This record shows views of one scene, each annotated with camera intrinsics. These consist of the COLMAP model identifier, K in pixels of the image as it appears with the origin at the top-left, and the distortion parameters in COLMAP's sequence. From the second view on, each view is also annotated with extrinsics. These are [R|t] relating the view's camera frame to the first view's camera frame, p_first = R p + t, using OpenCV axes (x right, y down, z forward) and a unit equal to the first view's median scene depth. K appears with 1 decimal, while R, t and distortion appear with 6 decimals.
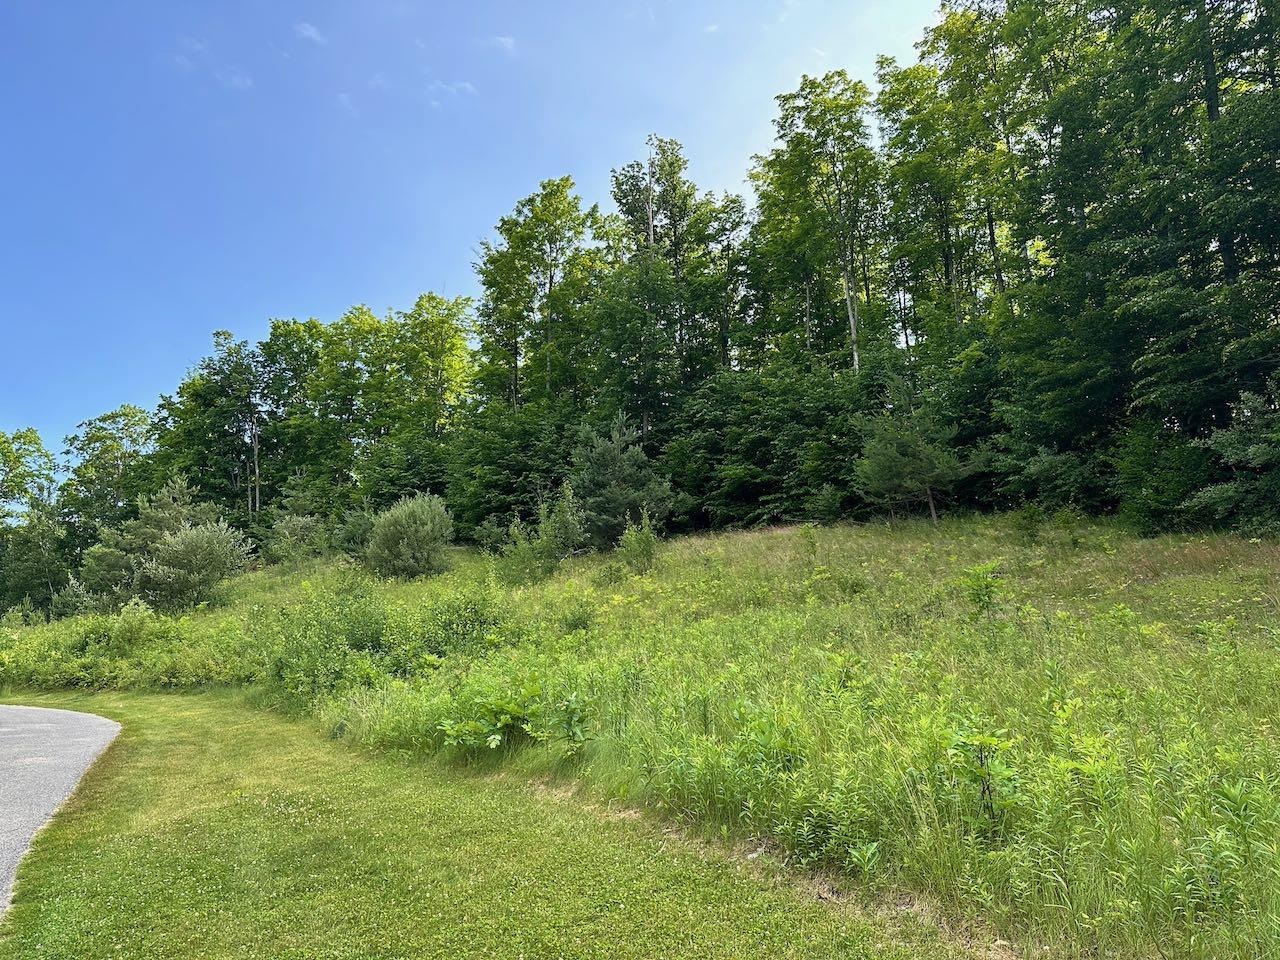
lens RADIAL K [[883.4, 0, 631.0], [0, 883.4, 478.6], [0, 0, 1]] dist [0.082302, -0.111127]
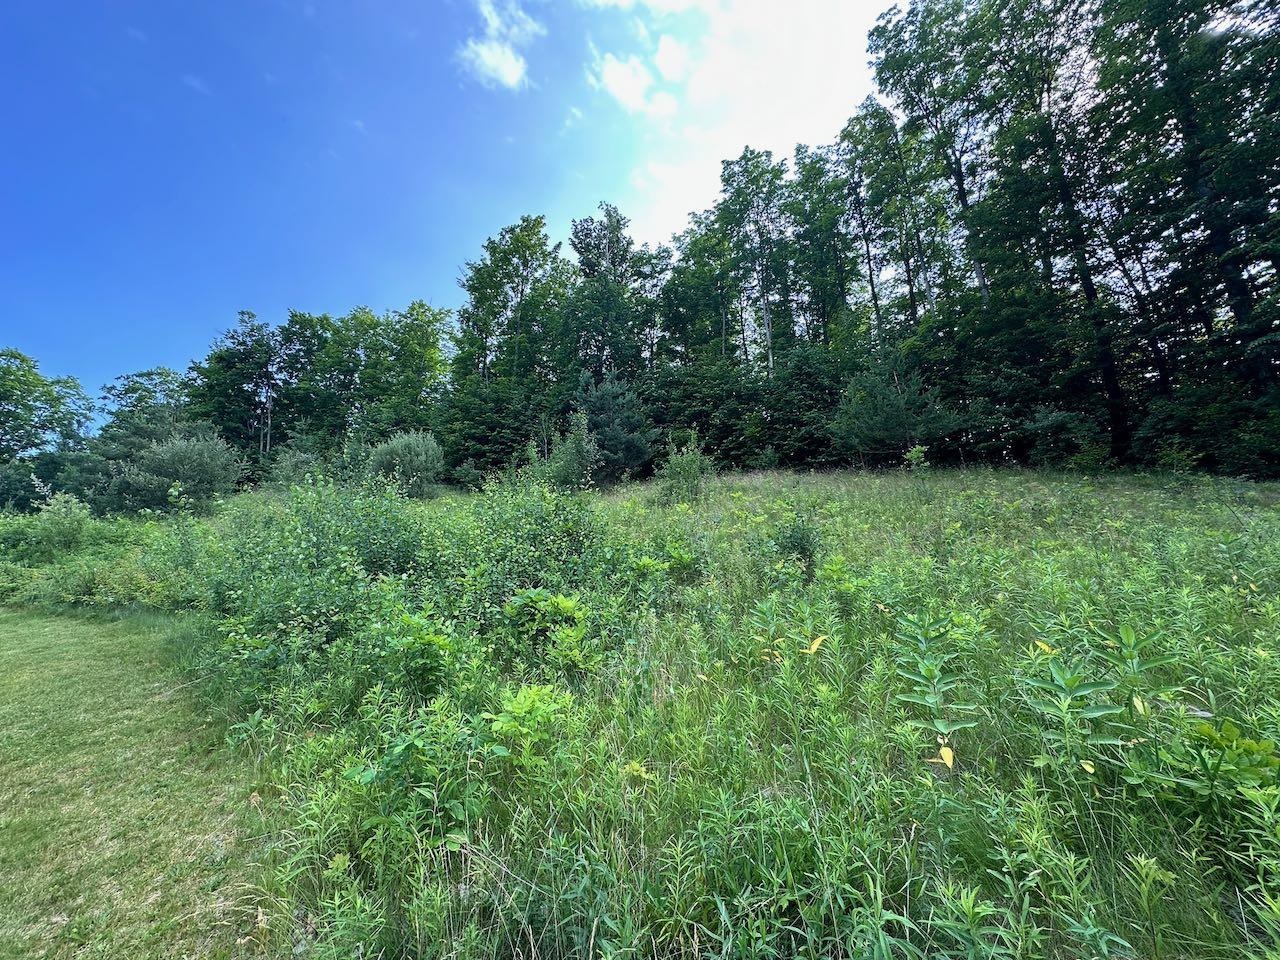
lens RADIAL K [[511.3, 0, 633.5], [0, 511.3, 472.2], [0, 0, 1]] dist [0.000670, 0.000101]
pose [[0.974197, 0.074014, 0.213217, -0.071280], [-0.074708, 0.997194, -0.004810, 0.038006], [-0.212974, -0.011243, 0.976993, 0.208874]]
